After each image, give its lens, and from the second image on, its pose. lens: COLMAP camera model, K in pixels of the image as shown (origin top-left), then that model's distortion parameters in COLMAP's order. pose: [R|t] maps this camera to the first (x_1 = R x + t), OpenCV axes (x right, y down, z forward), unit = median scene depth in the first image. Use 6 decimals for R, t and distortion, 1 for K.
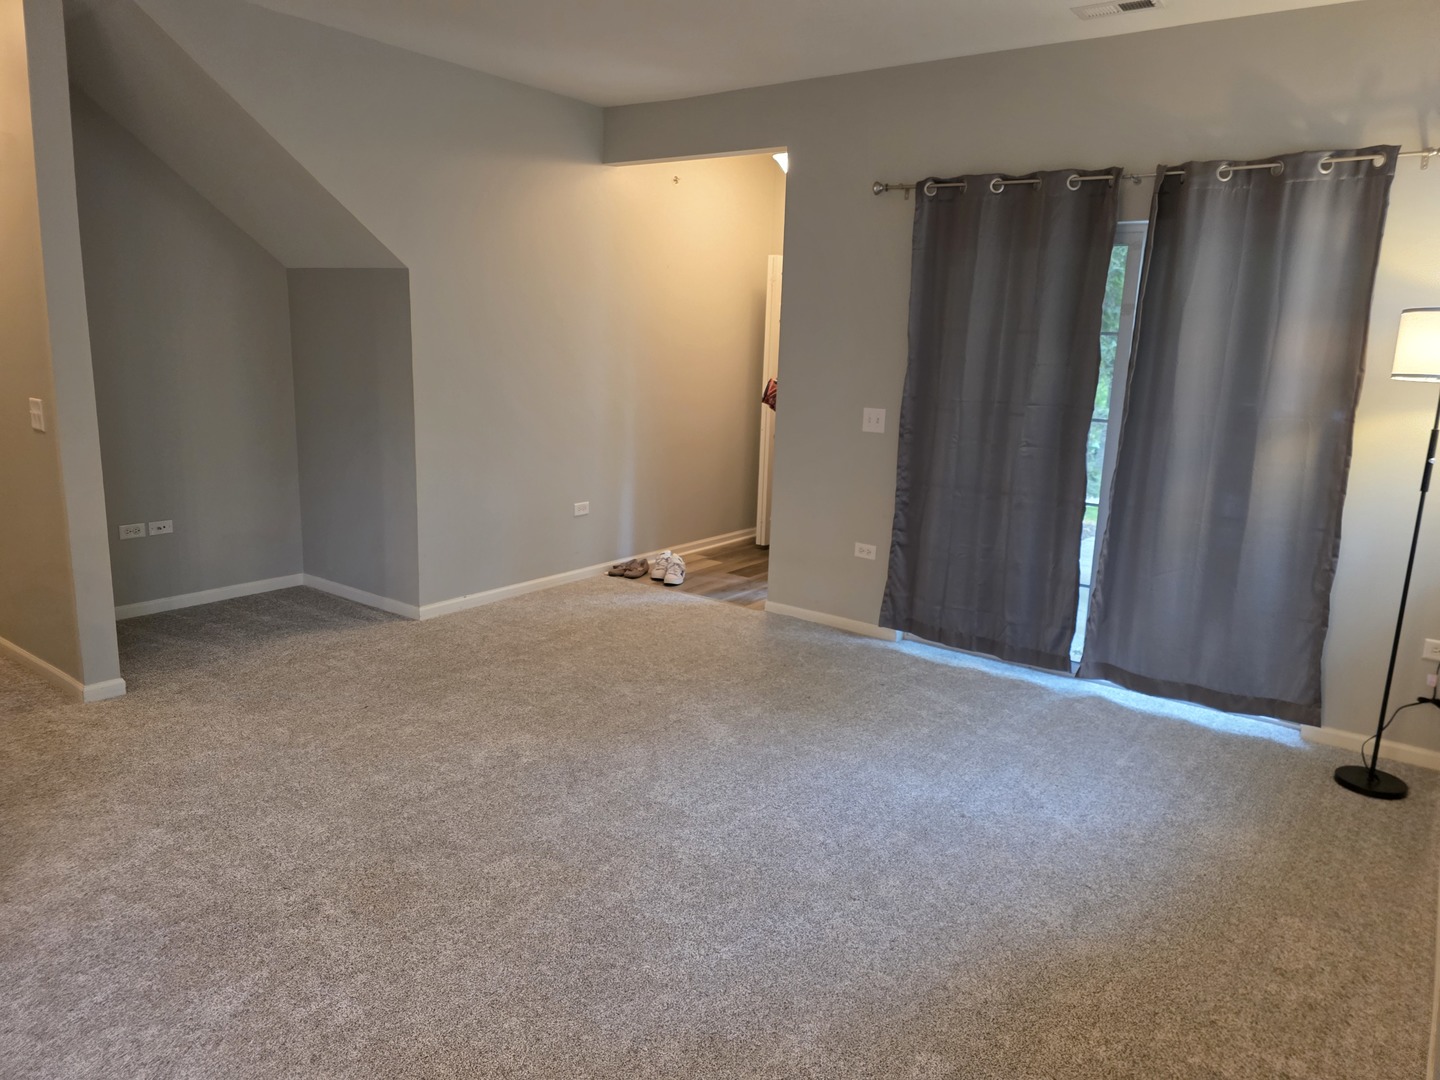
lens RADIAL K [[968.5, 0, 710.7], [0, 968.5, 524.7], [0, 0, 1]] dist [0.095659, -0.087180]
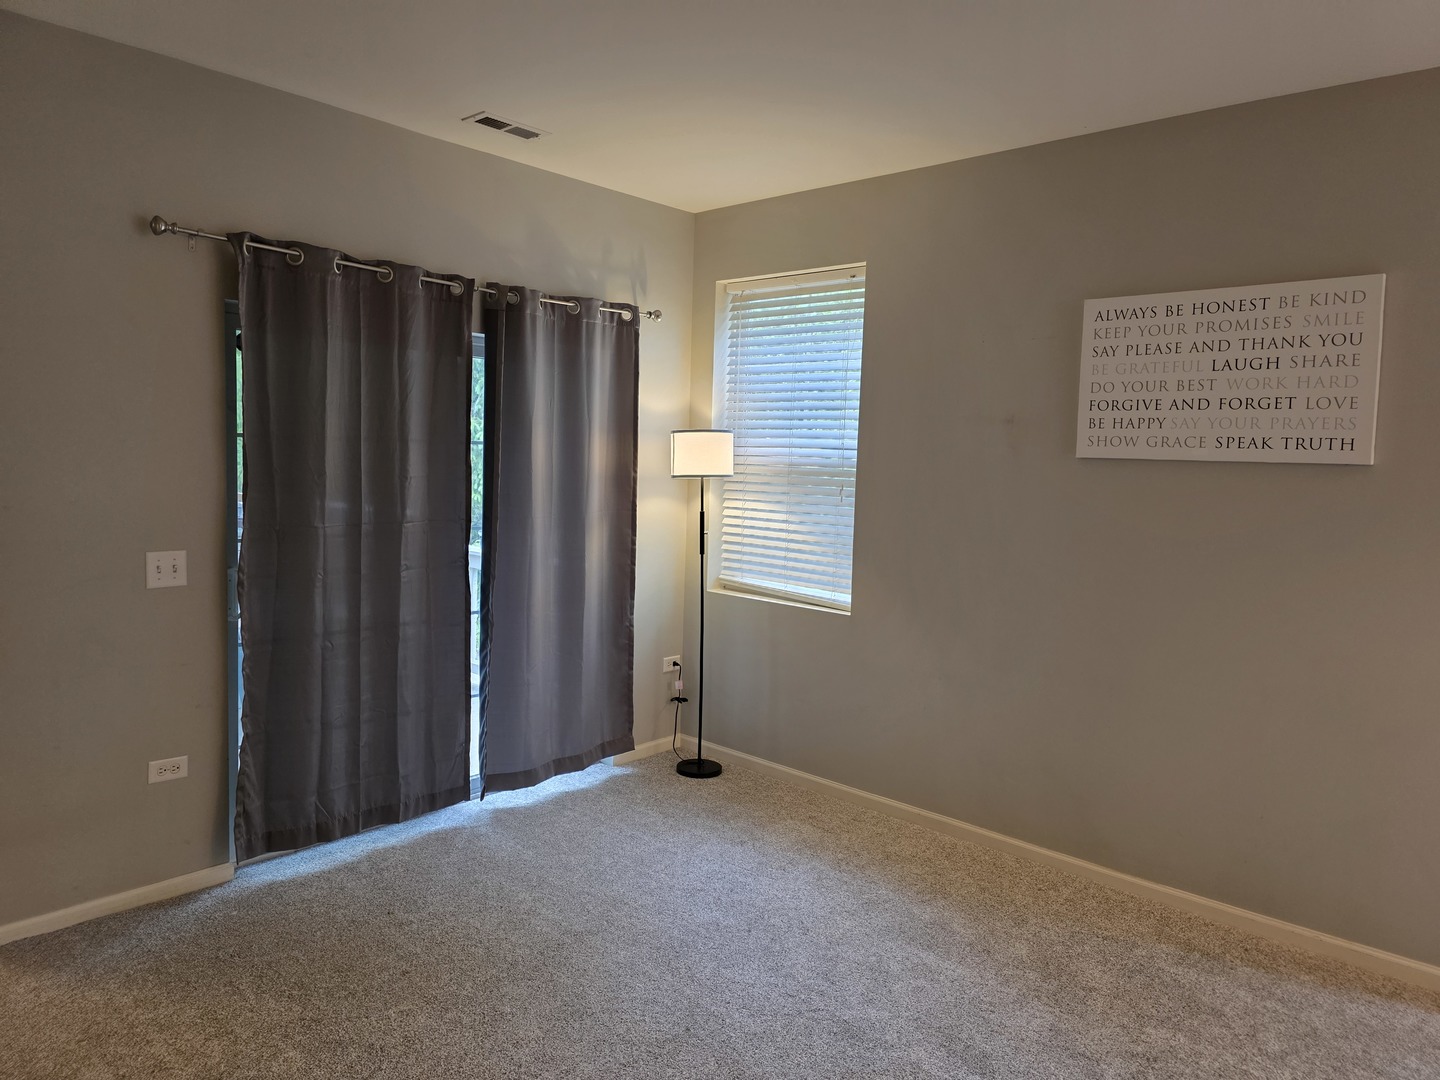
lens RADIAL K [[969.7, 0, 716.3], [0, 969.7, 523.8], [0, 0, 1]] dist [0.070093, -0.064558]
pose [[0.101319, -0.110004, 0.988754, -0.457241], [0.162147, 0.982404, 0.092682, -0.141816], [-0.981551, 0.150933, 0.117373, 0.564982]]
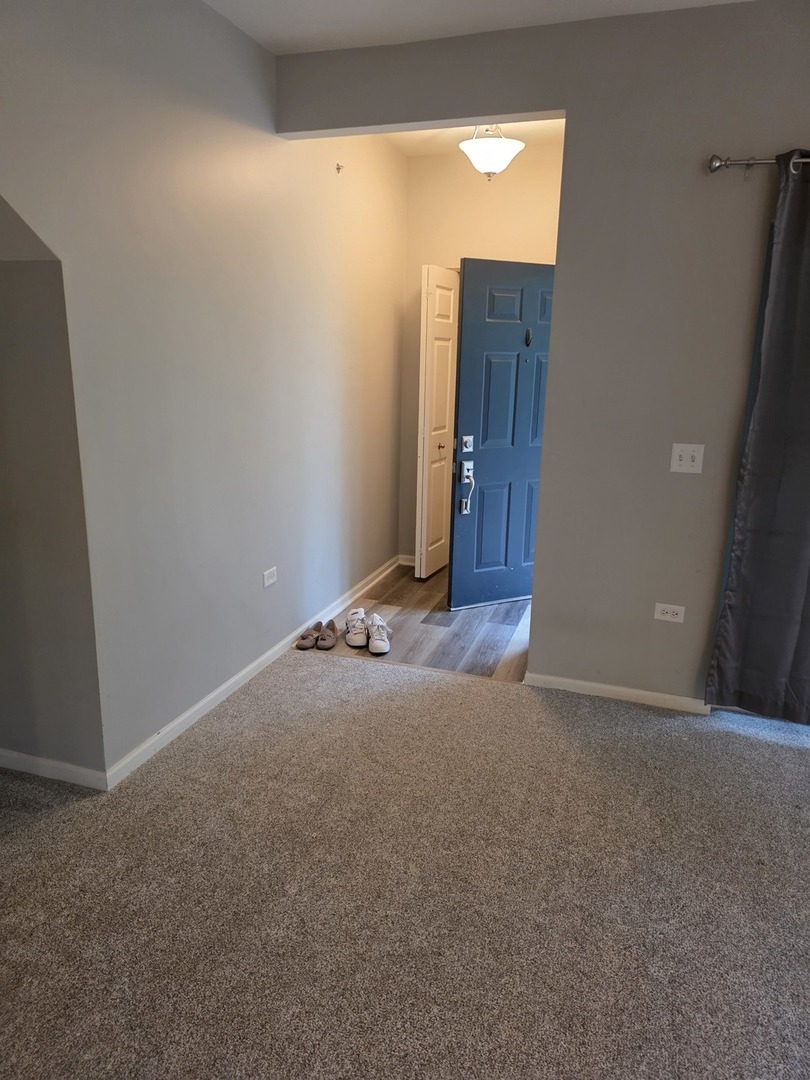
lens RADIAL K [[727.3, 0, 391.6], [0, 727.3, 526.8], [0, 0, 1]] dist [0.070093, -0.064558]
pose [[0.951457, -0.089385, 0.294518, -0.261852], [0.073898, 0.995253, 0.063326, -0.109941], [-0.298780, -0.038487, 0.953546, 0.491591]]
